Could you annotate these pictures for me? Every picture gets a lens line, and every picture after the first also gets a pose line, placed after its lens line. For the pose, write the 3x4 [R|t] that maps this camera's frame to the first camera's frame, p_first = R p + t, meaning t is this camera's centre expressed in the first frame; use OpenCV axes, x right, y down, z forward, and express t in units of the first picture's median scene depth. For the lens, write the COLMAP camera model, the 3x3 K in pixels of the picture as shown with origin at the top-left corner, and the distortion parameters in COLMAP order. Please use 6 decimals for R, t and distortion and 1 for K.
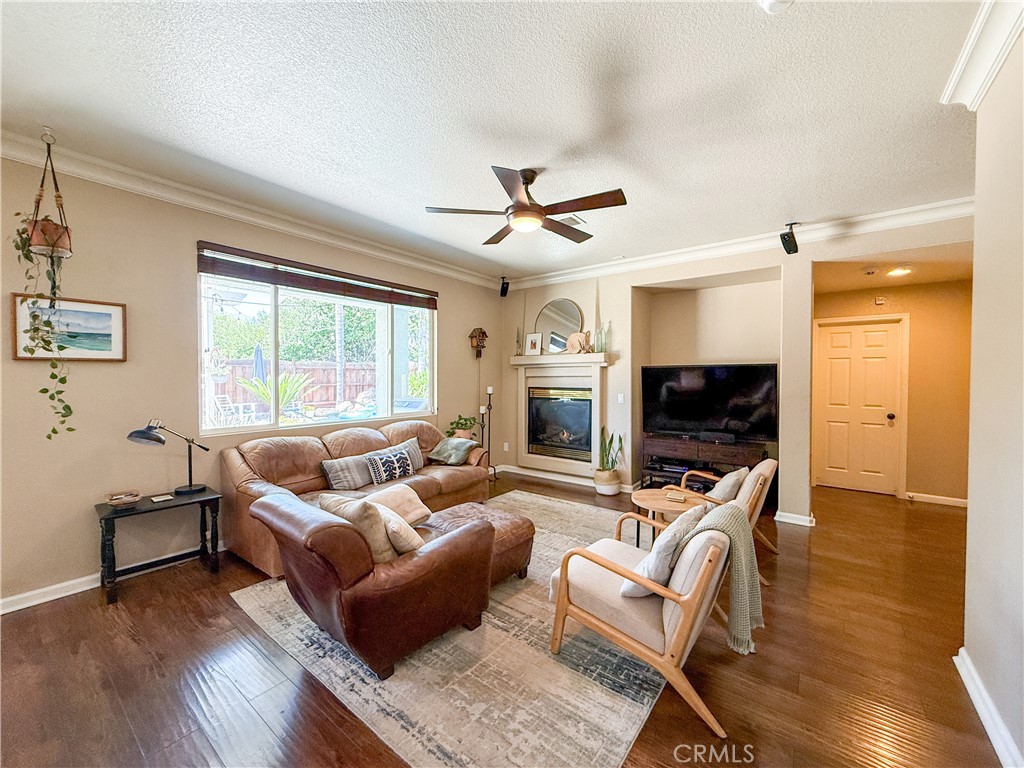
lens RADIAL K [[407.4, 0, 510.8], [0, 407.4, 382.0], [0, 0, 1]] dist [0.002215, -0.000376]
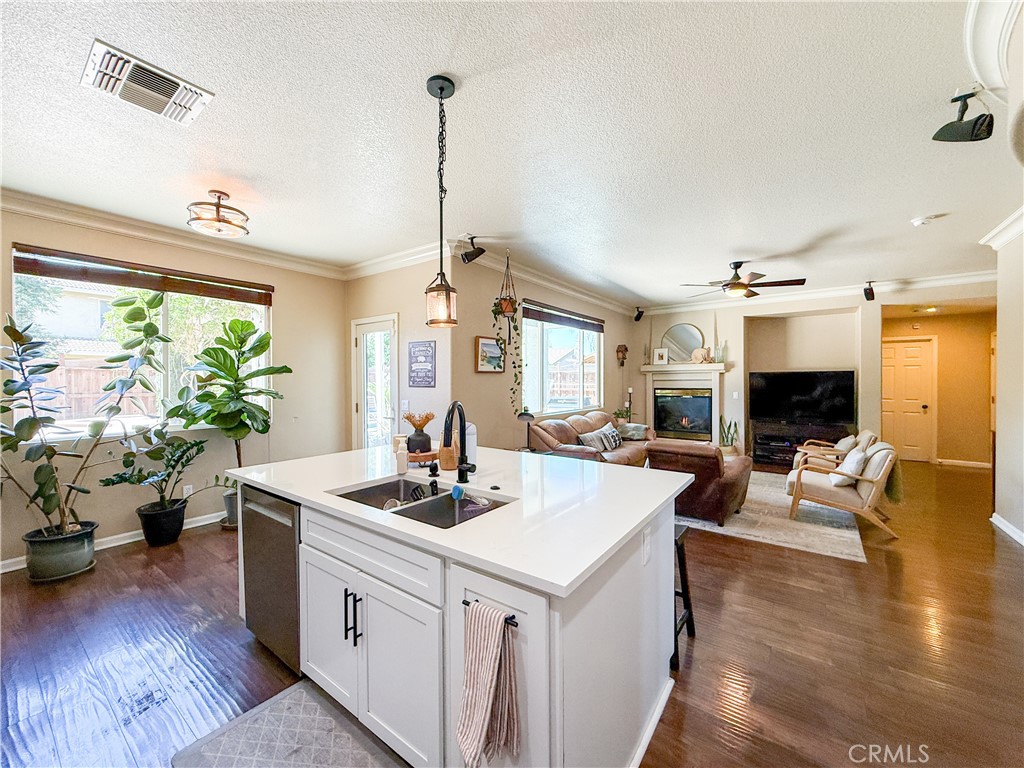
lens RADIAL K [[407.4, 0, 511.6], [0, 407.4, 382.1], [0, 0, 1]] dist [0.002215, -0.000376]
pose [[0.999825, -0.005503, 0.017868, -0.530337], [0.005671, 0.999940, -0.009366, 0.003501], [-0.017816, 0.009466, 0.999796, -0.396533]]
